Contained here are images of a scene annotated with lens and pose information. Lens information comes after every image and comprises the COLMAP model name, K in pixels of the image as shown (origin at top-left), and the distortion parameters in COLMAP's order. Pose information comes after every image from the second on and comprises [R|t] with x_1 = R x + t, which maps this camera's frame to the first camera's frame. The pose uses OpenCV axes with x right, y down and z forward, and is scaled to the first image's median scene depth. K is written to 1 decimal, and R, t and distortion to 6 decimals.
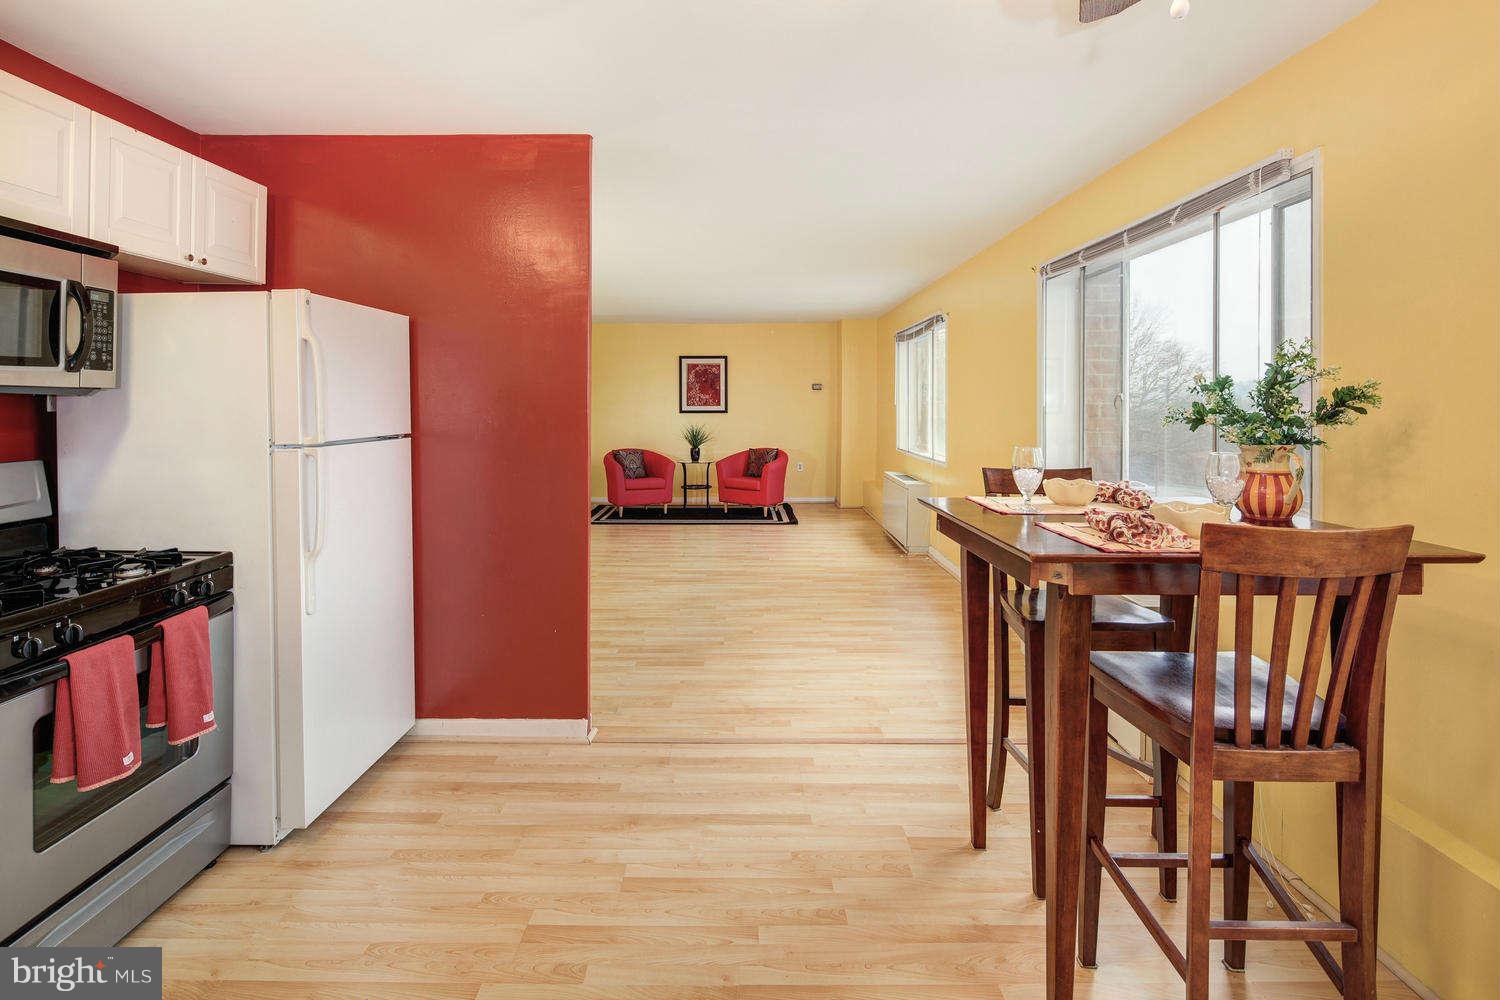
lens RADIAL K [[727.5, 0, 739.6], [0, 727.5, 406.0], [0, 0, 1]] dist [0.005016, -0.004975]
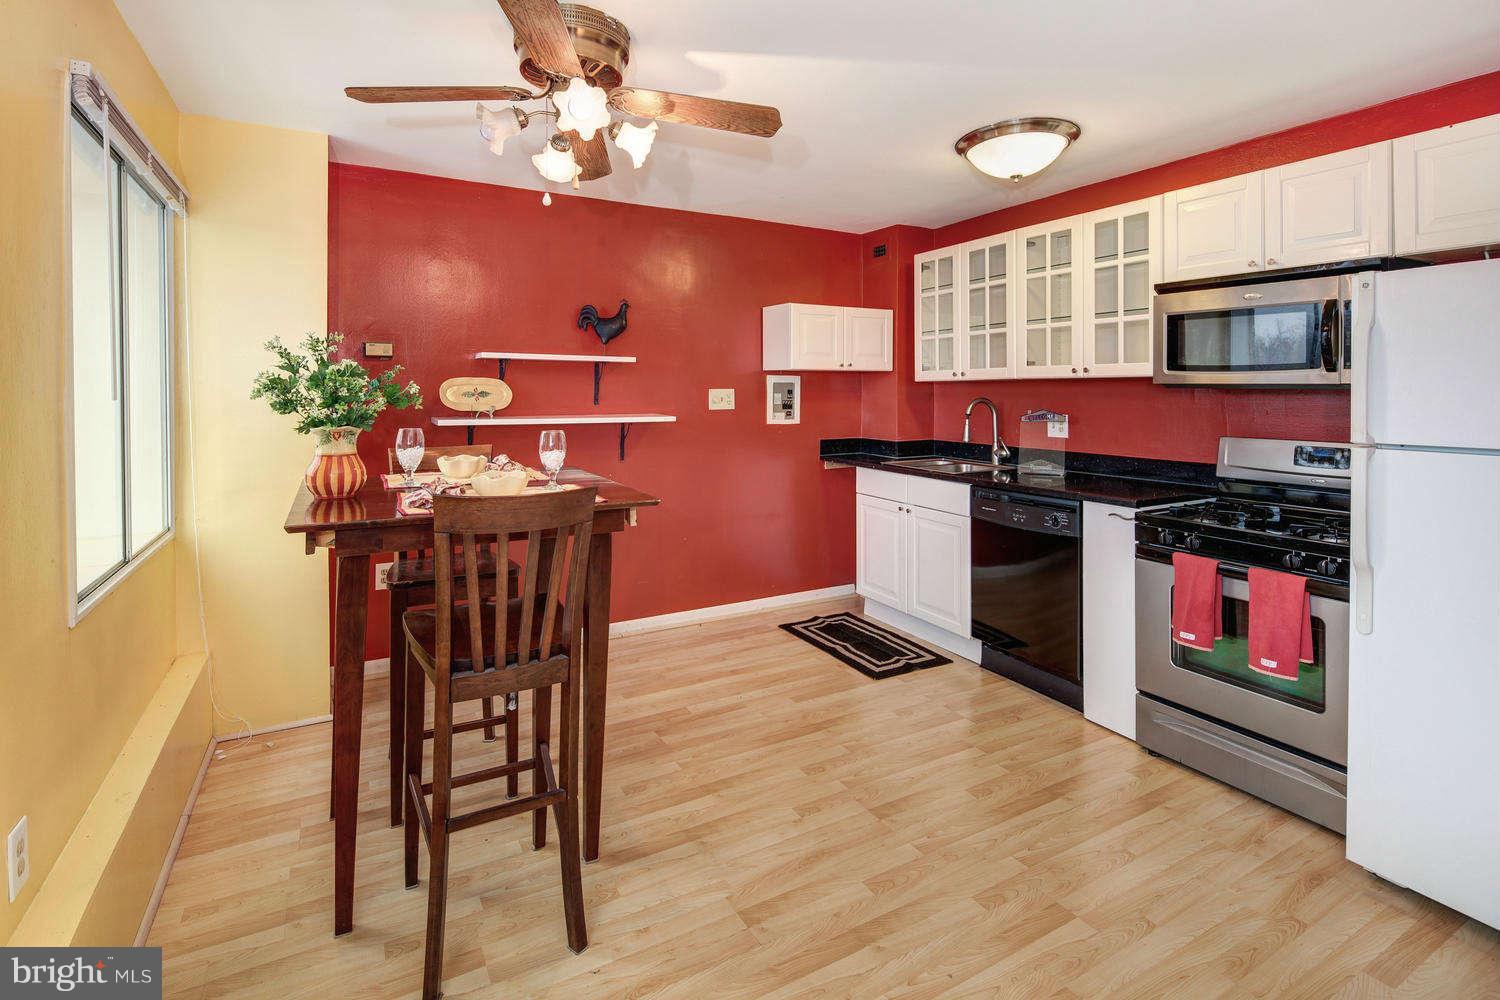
lens RADIAL K [[727.5, 0, 740.9], [0, 727.5, 392.2], [0, 0, 1]] dist [0.005016, -0.004975]
pose [[-0.869411, -0.000977, -0.494089, 0.523639], [-0.005485, 0.999956, 0.007674, -0.013511], [0.494060, 0.009382, -0.869377, 1.411144]]
